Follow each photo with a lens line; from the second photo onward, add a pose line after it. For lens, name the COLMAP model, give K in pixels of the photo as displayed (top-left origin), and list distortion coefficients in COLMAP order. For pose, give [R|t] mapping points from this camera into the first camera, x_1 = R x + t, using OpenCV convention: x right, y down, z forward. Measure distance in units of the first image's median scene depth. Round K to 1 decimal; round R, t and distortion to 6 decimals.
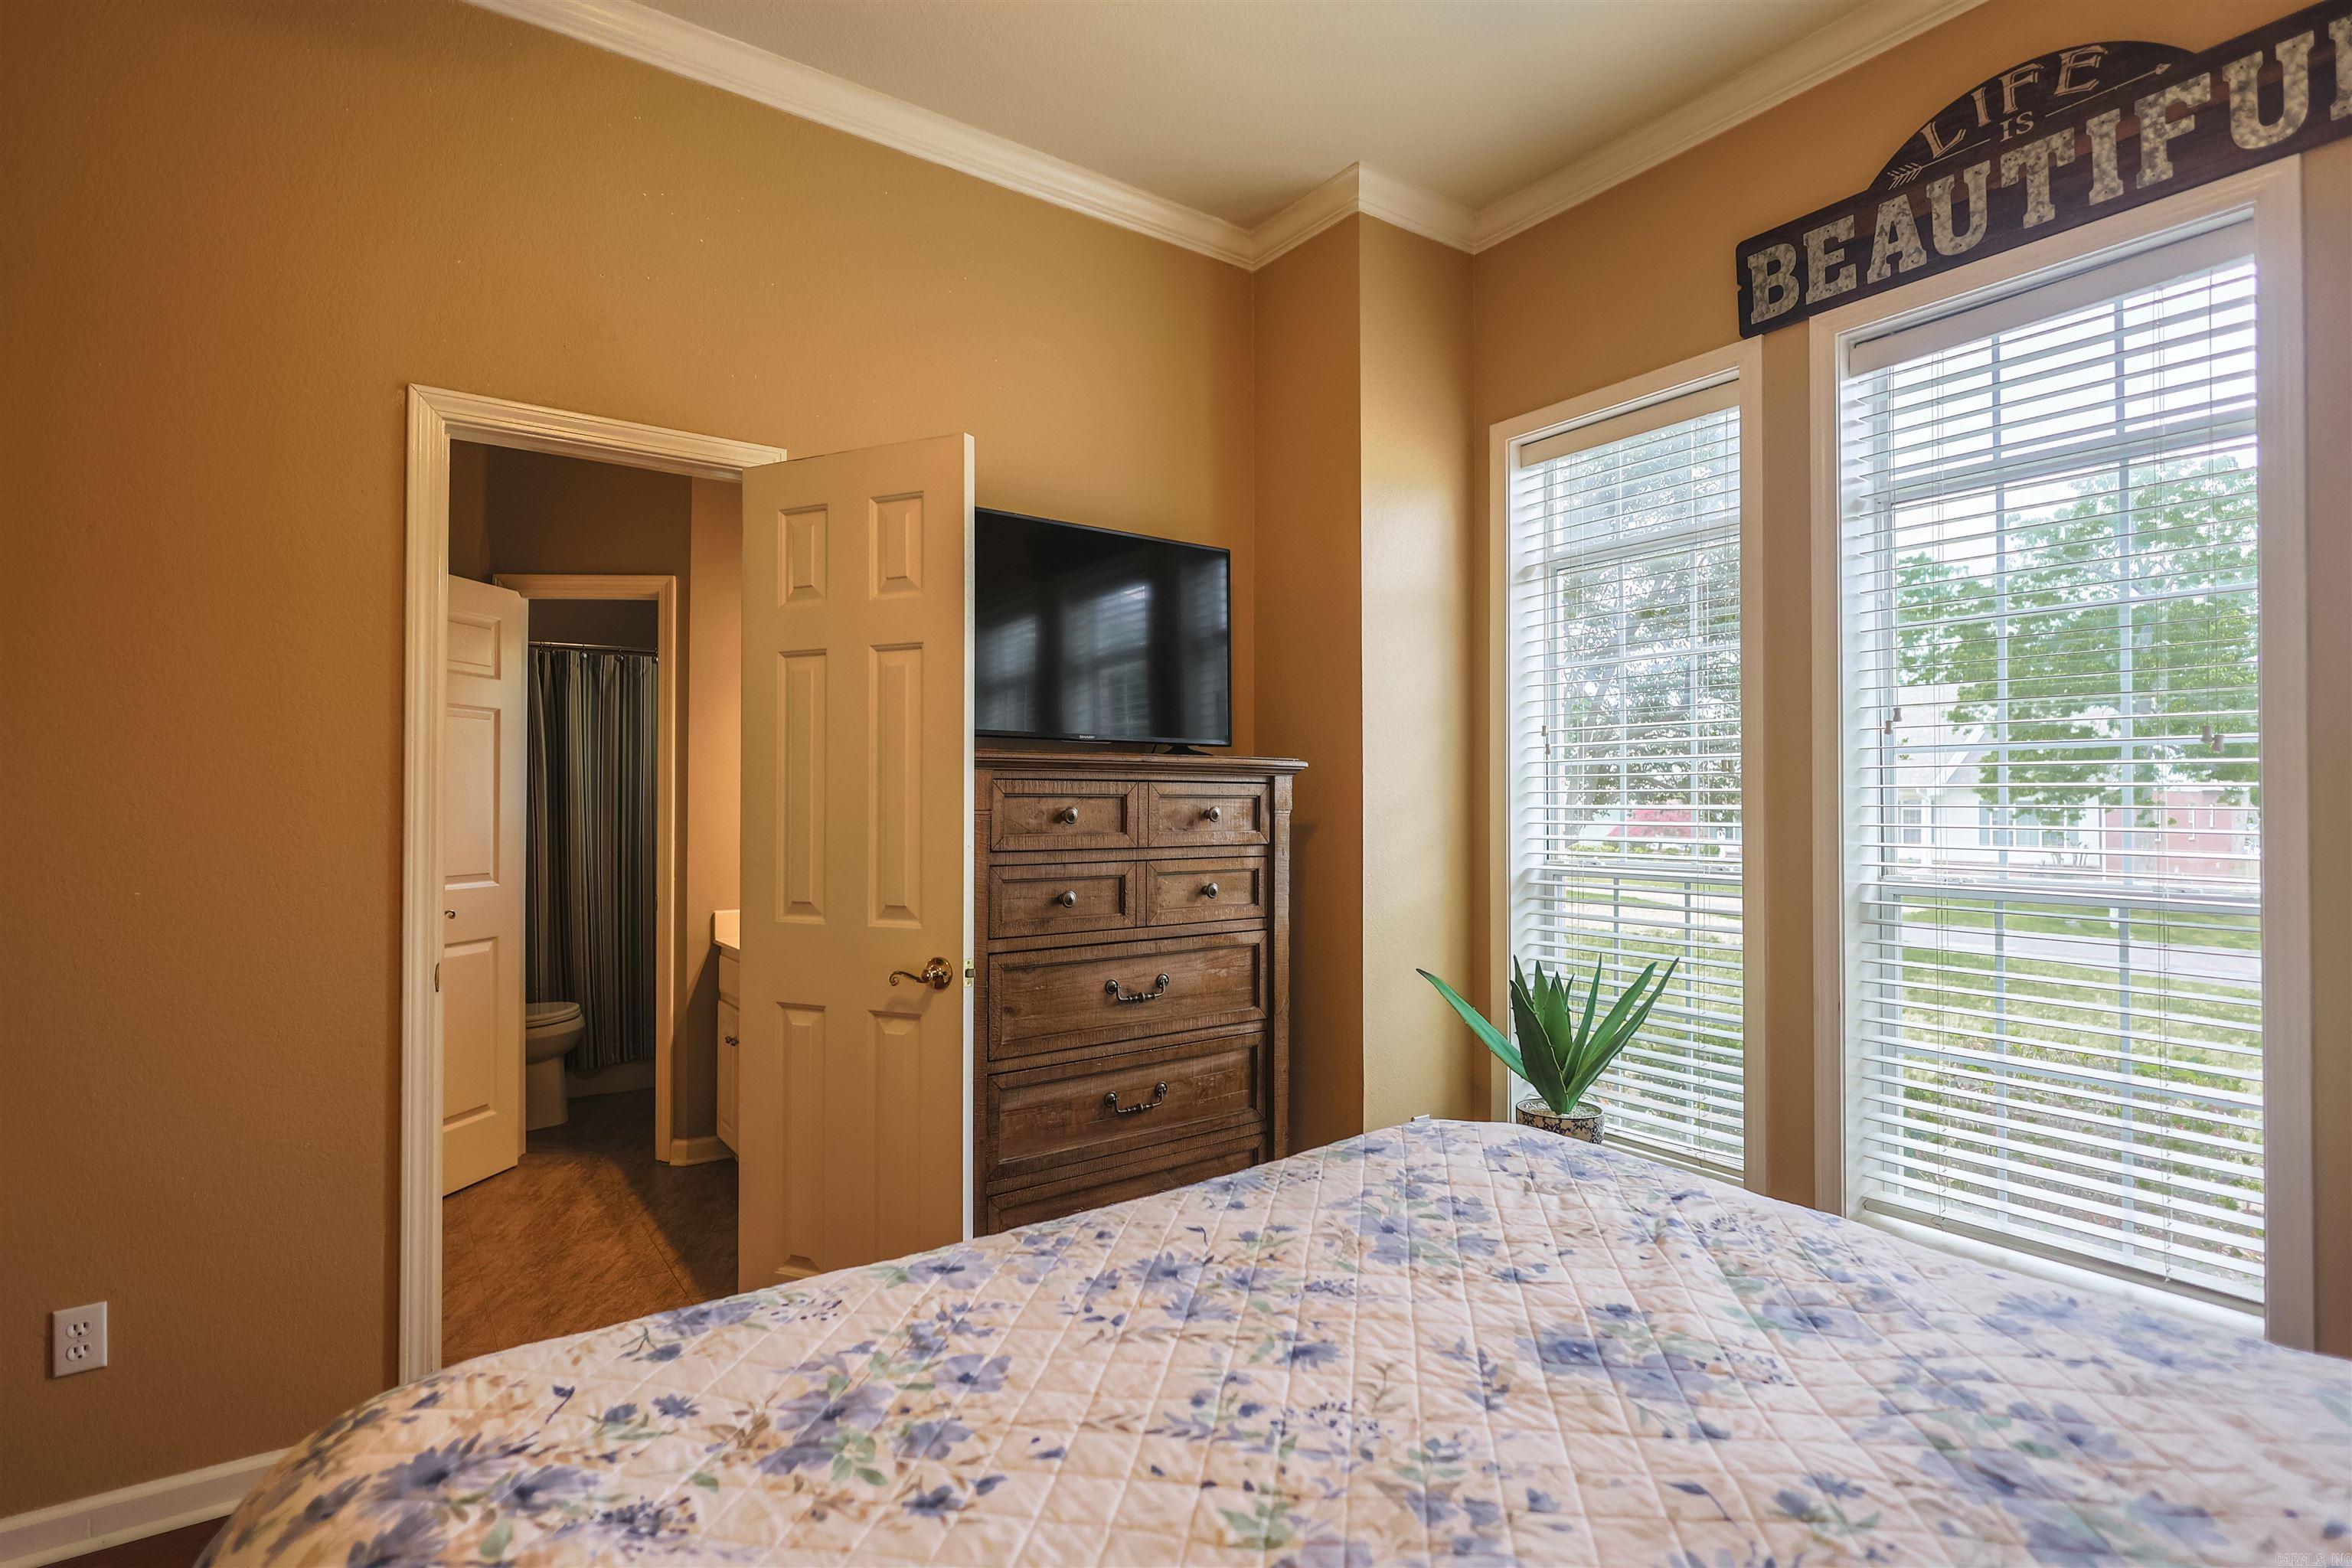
lens RADIAL K [[1158.9, 0, 1176.0], [0, 1158.9, 784.0], [0, 0, 1]] dist [0.000610, 0.000209]
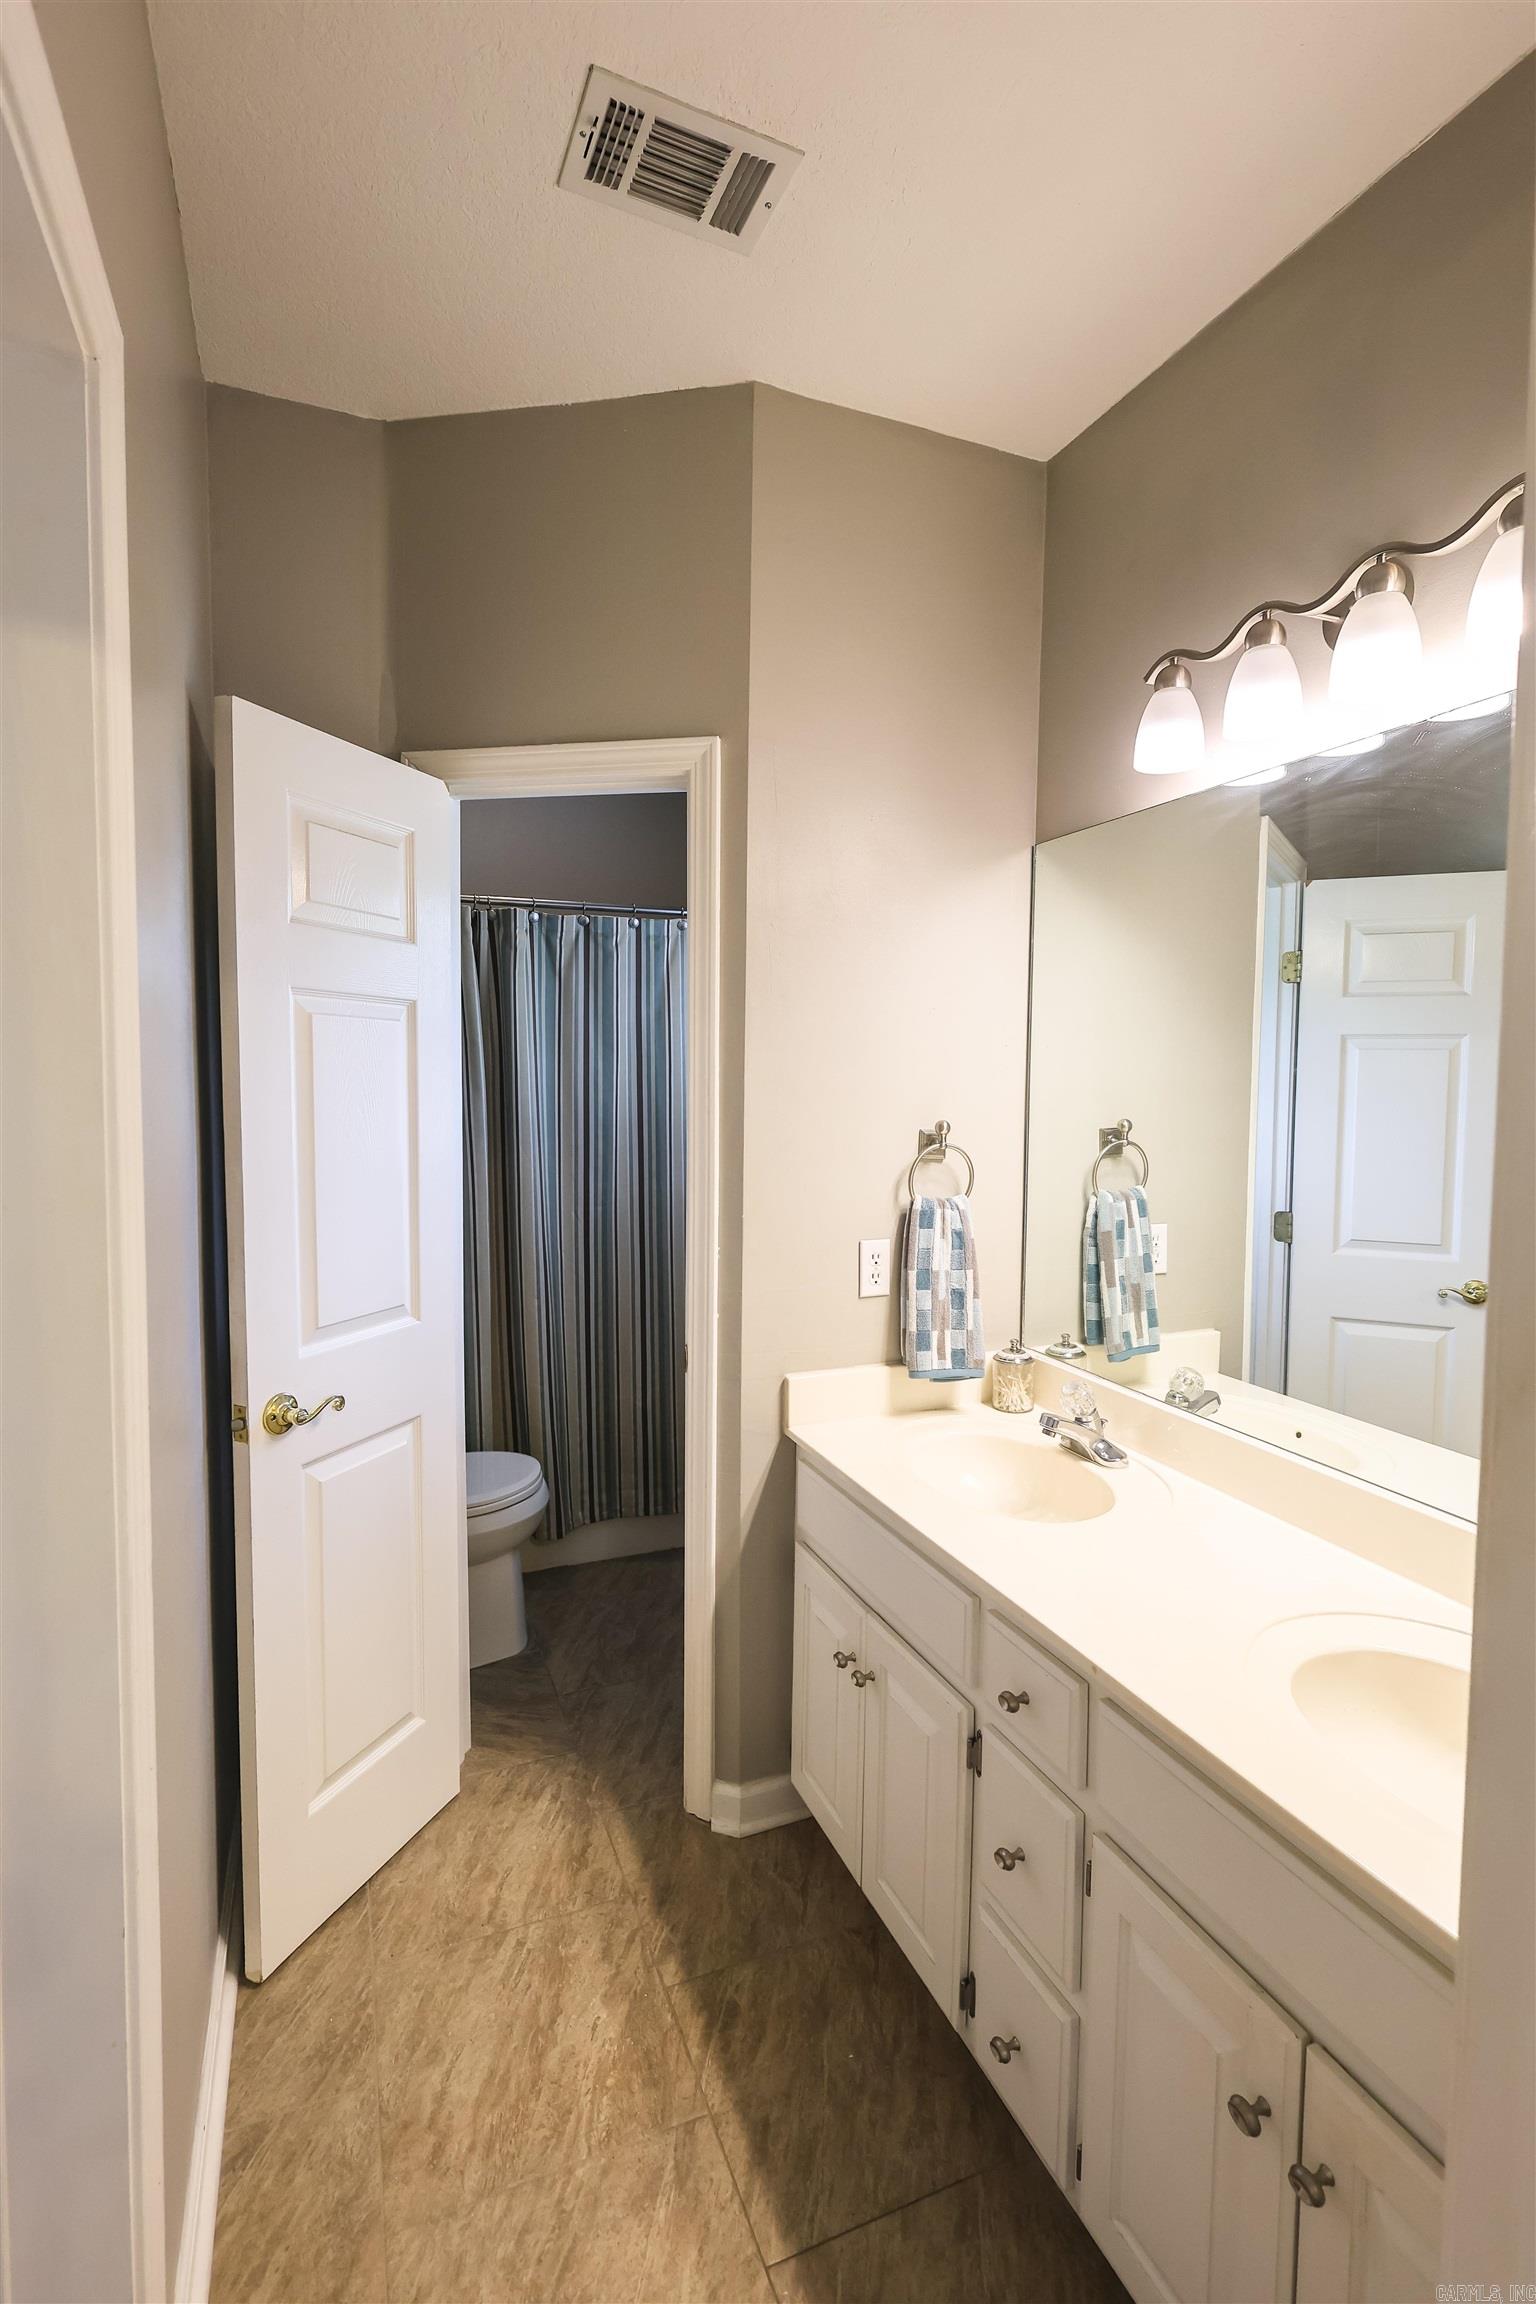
lens RADIAL K [[1077.1, 0, 768.0], [0, 1077.1, 1152.0], [0, 0, 1]] dist [-0.000207, 0.000369]
pose [[0.974827, 0.023353, -0.221735, -0.299940], [-0.005419, 0.996687, 0.081149, -0.034714], [0.222896, -0.077905, 0.971724, 0.524953]]
